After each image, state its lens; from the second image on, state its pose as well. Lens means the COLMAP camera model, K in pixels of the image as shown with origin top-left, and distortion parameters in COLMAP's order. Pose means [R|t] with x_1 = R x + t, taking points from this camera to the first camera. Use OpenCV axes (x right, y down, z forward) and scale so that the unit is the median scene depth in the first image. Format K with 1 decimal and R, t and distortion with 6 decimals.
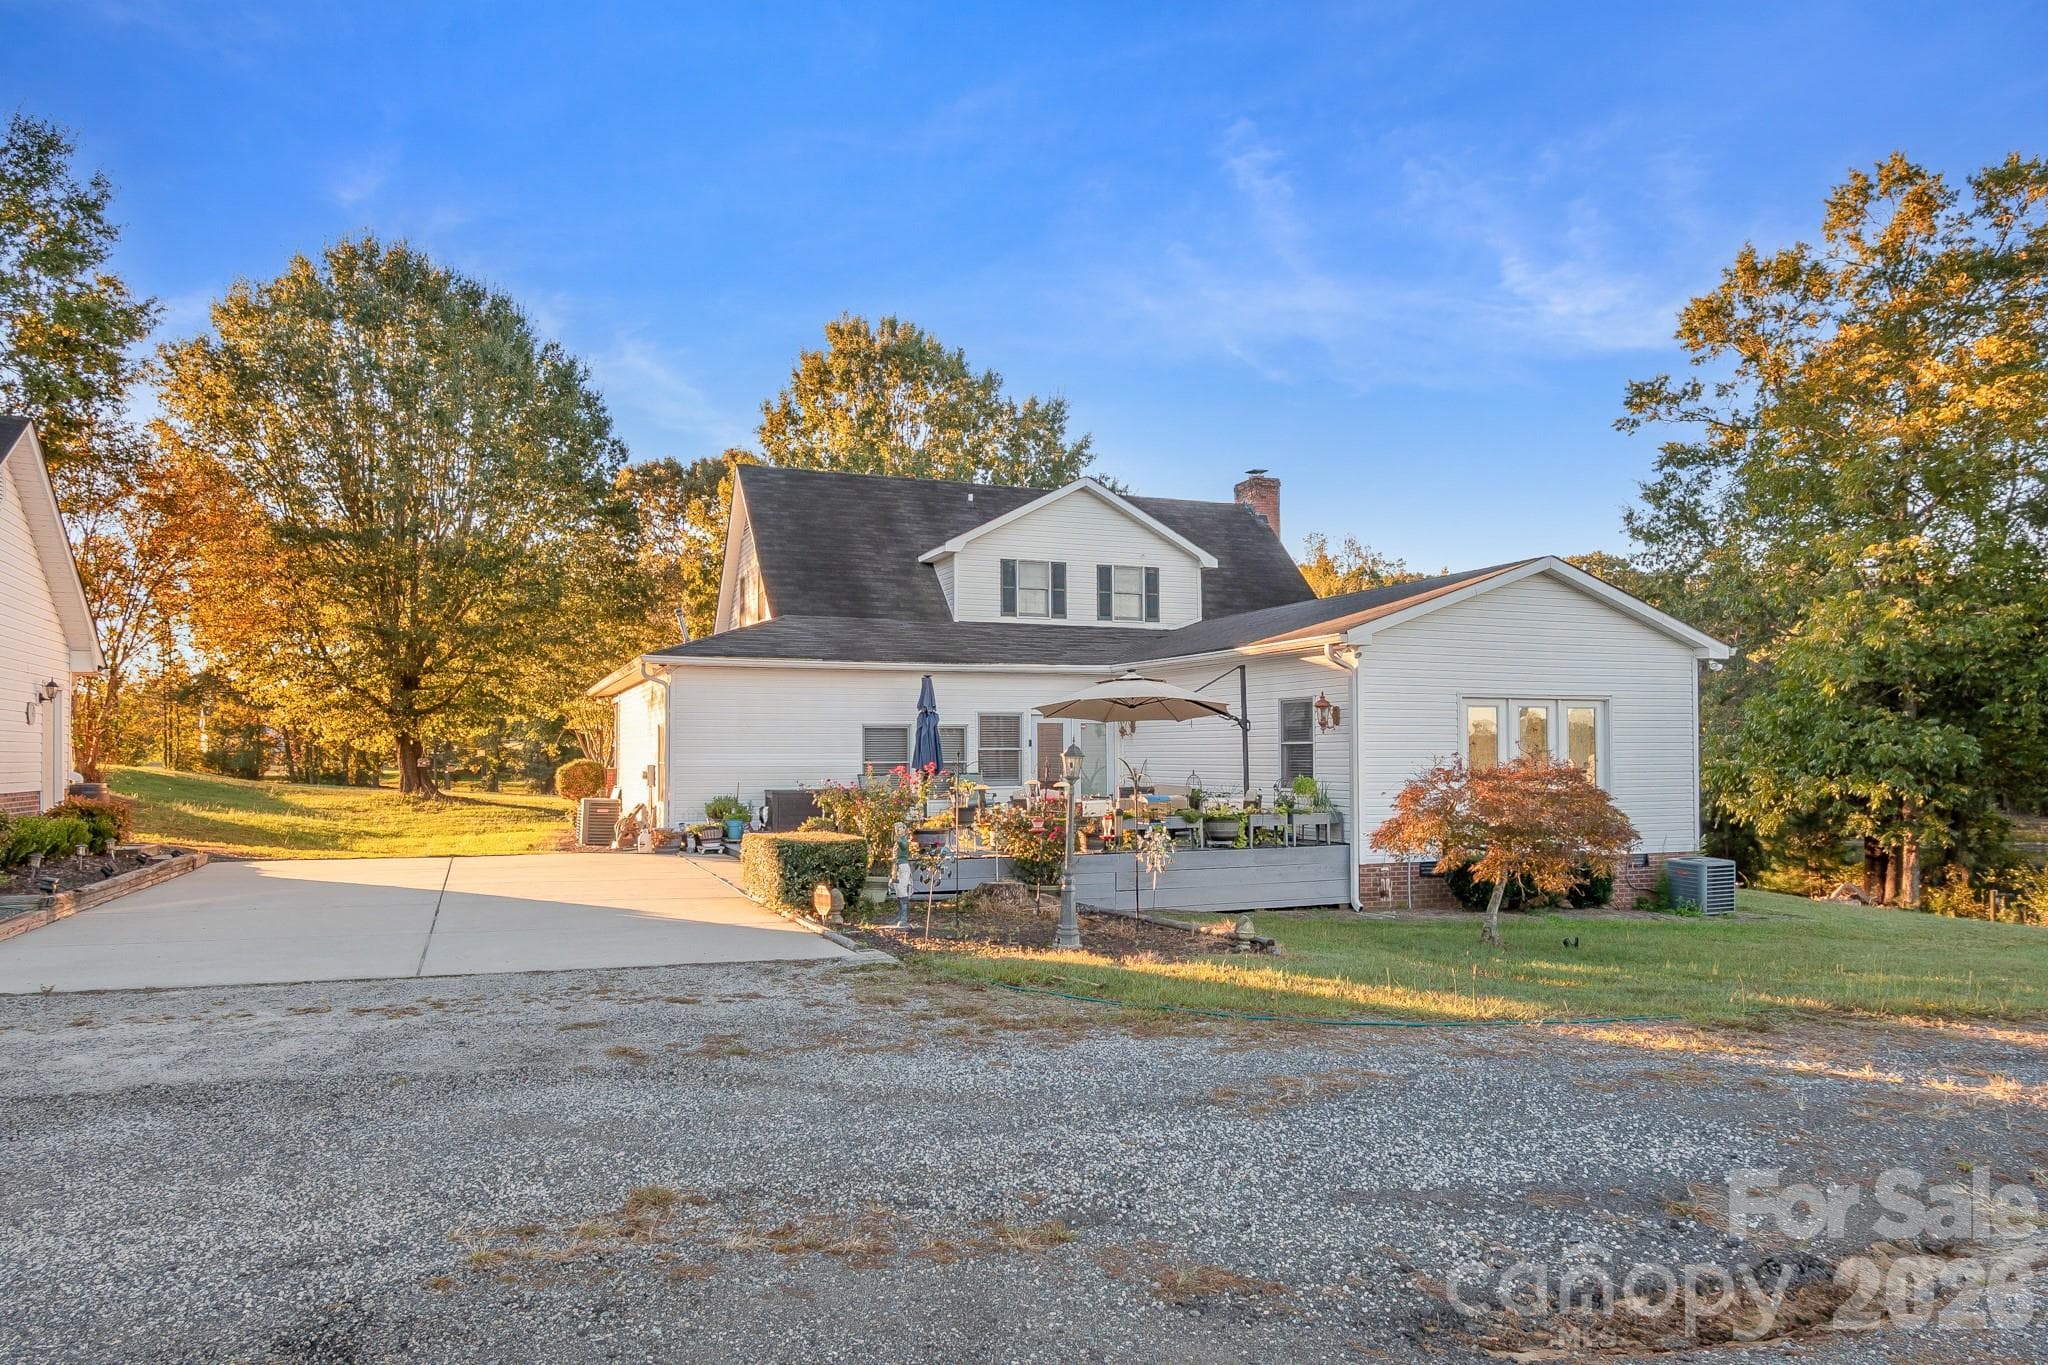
lens RADIAL K [[1289.6, 0, 998.2], [0, 1289.6, 722.8], [0, 0, 1]] dist [-0.001311, 0.000890]
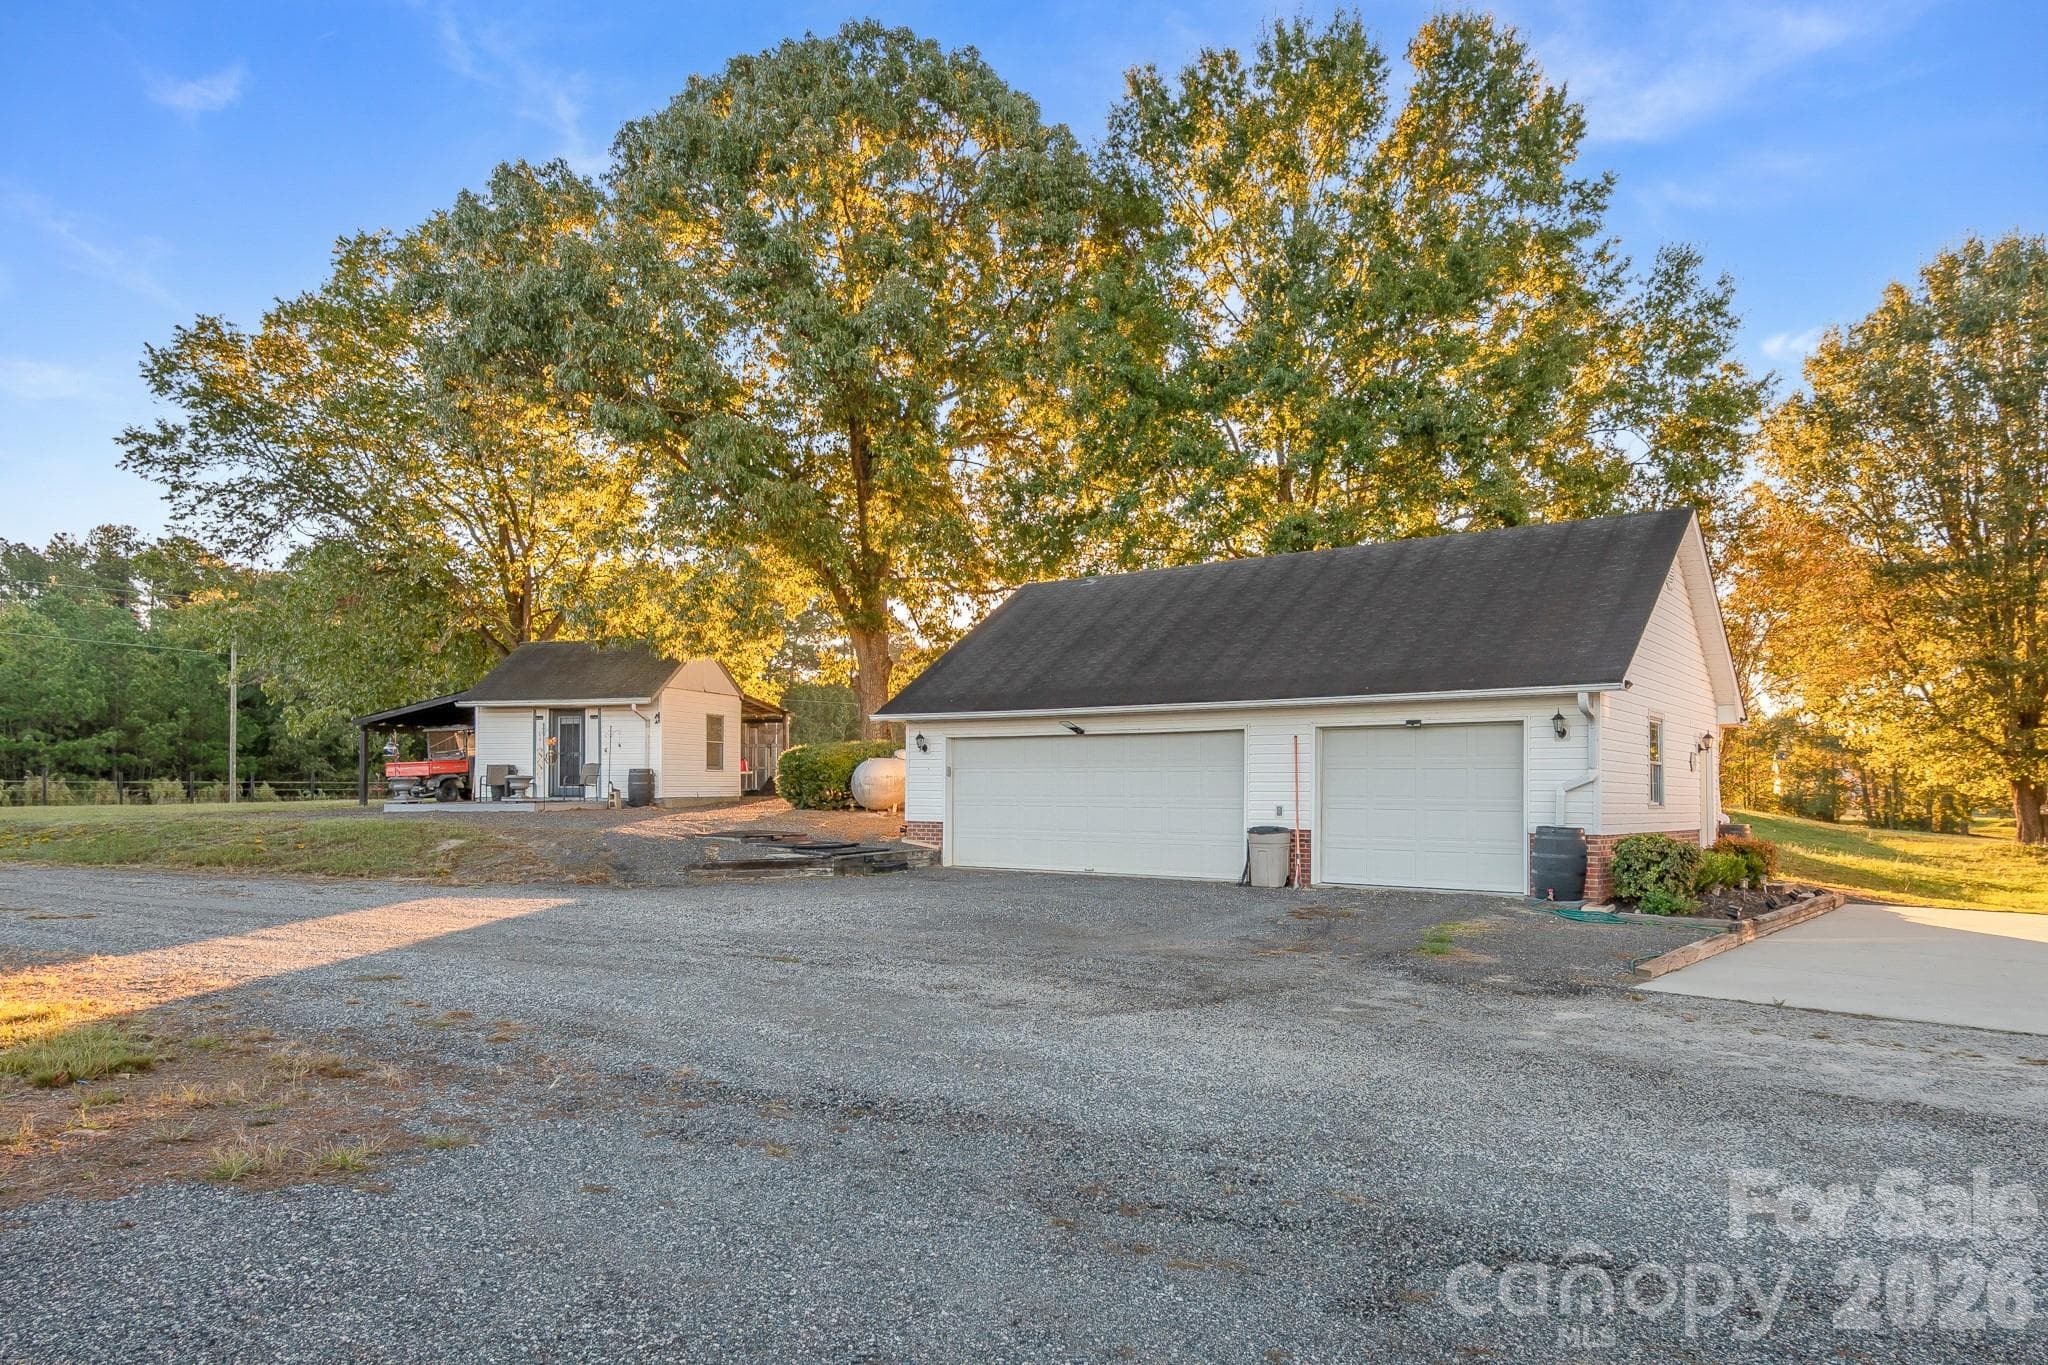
lens RADIAL K [[1302.3, 0, 1059.5], [0, 1302.3, 771.3], [0, 0, 1]] dist [-0.000838, 0.001374]
pose [[0.500331, -0.008450, -0.865793, -0.016408], [0.012150, 0.999922, -0.002738, -0.001740], [0.865749, -0.009150, 0.500395, -0.048156]]
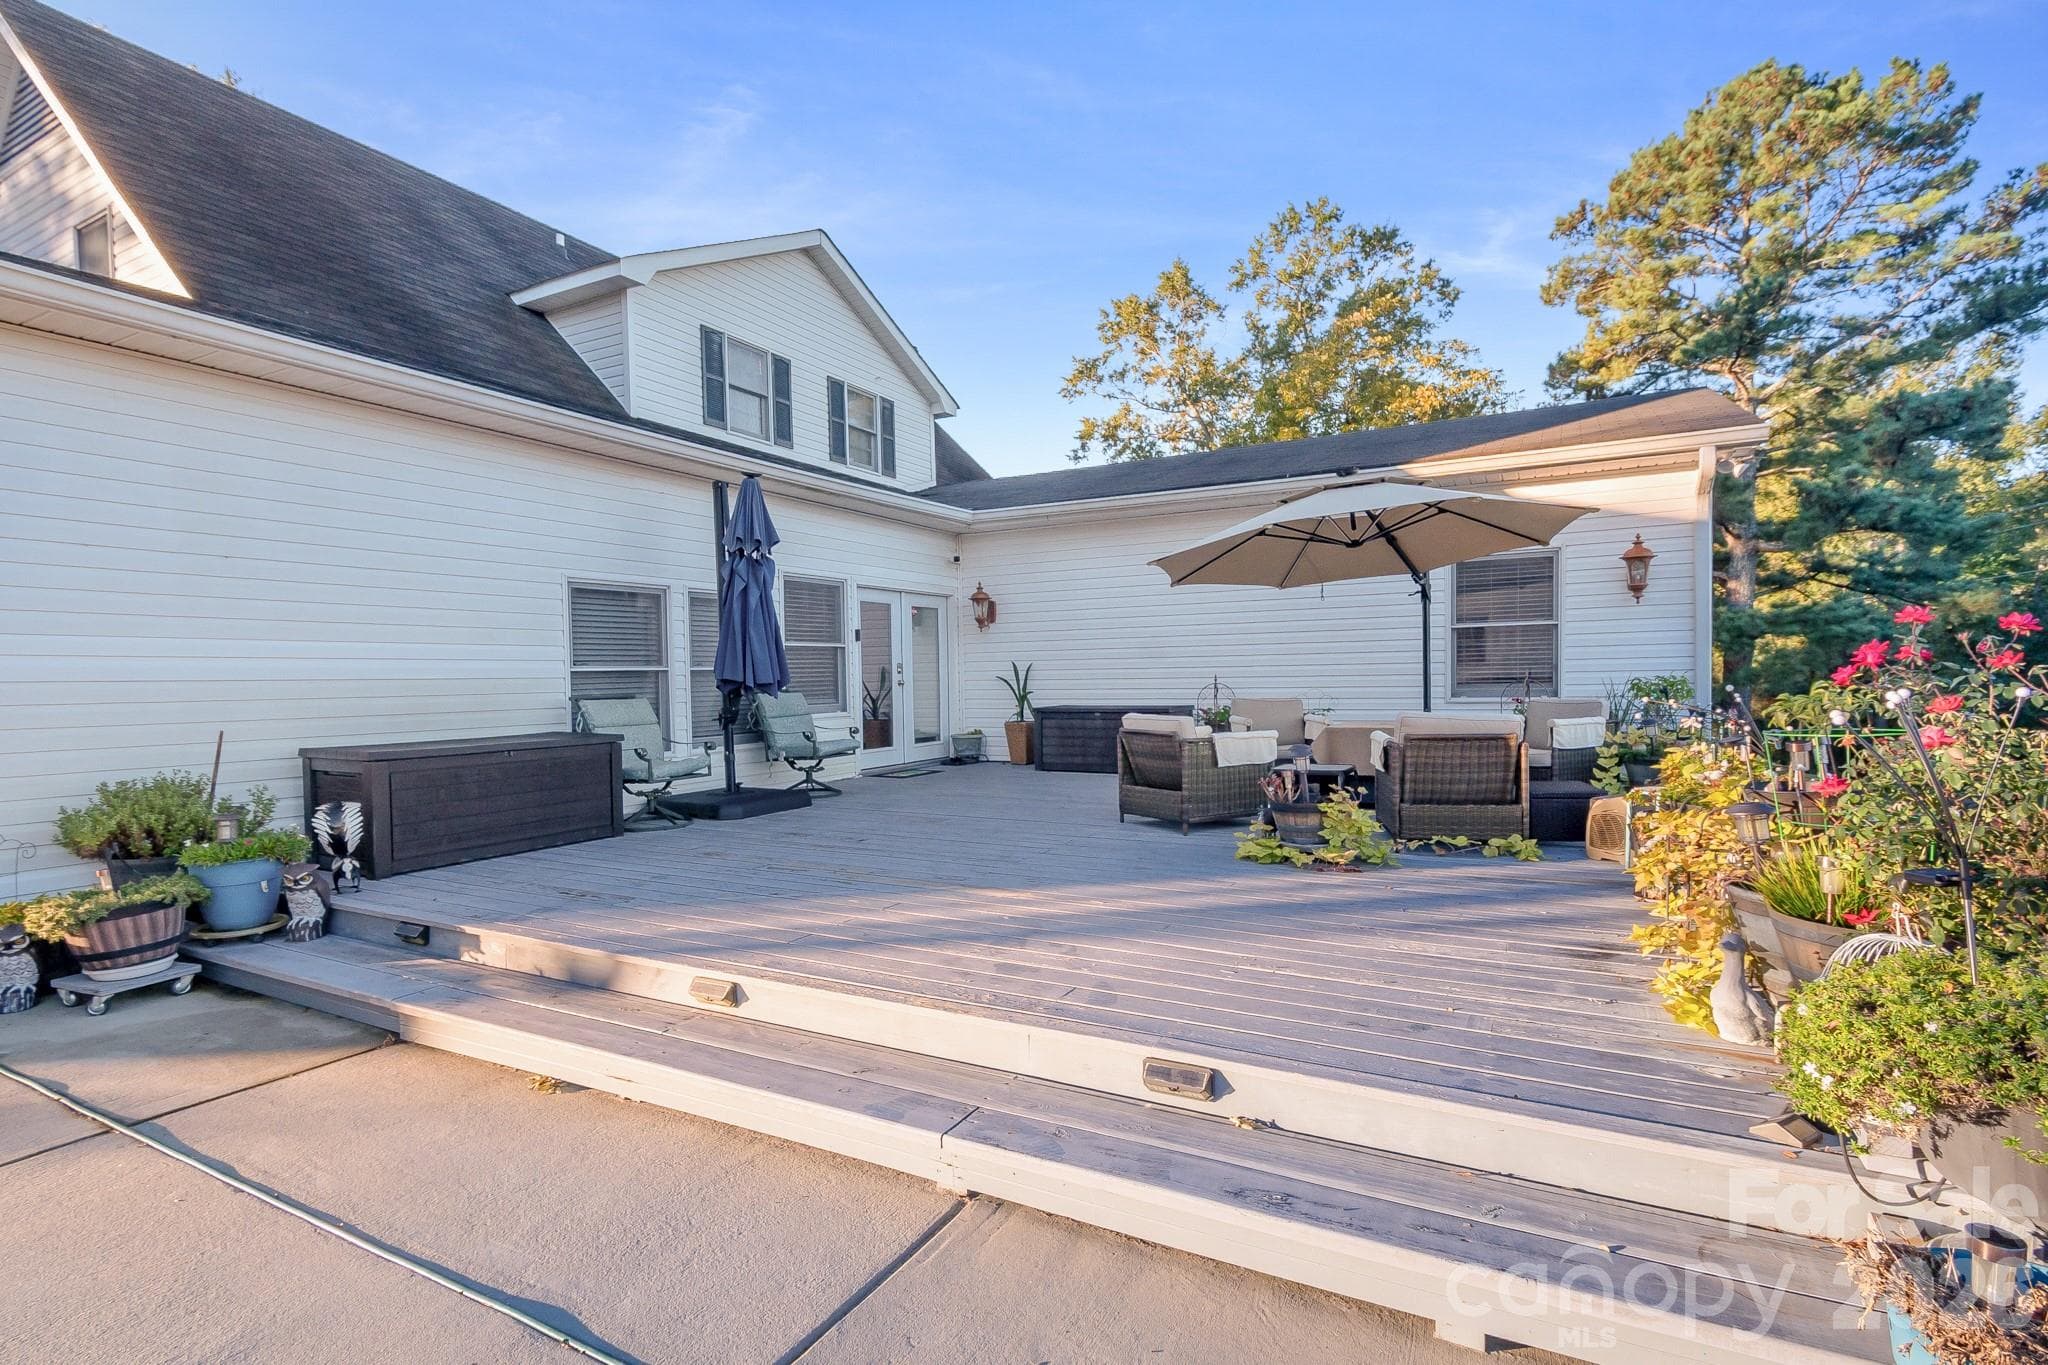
lens RADIAL K [[945.9, 0, 1069.3], [0, 945.9, 686.8], [0, 0, 1]] dist [0.001193, -0.000825]
pose [[0.729097, -0.019814, 0.684124, -0.170600], [0.004750, 0.999703, 0.023892, 0.025370], [-0.684394, -0.014170, 0.728974, 0.576239]]
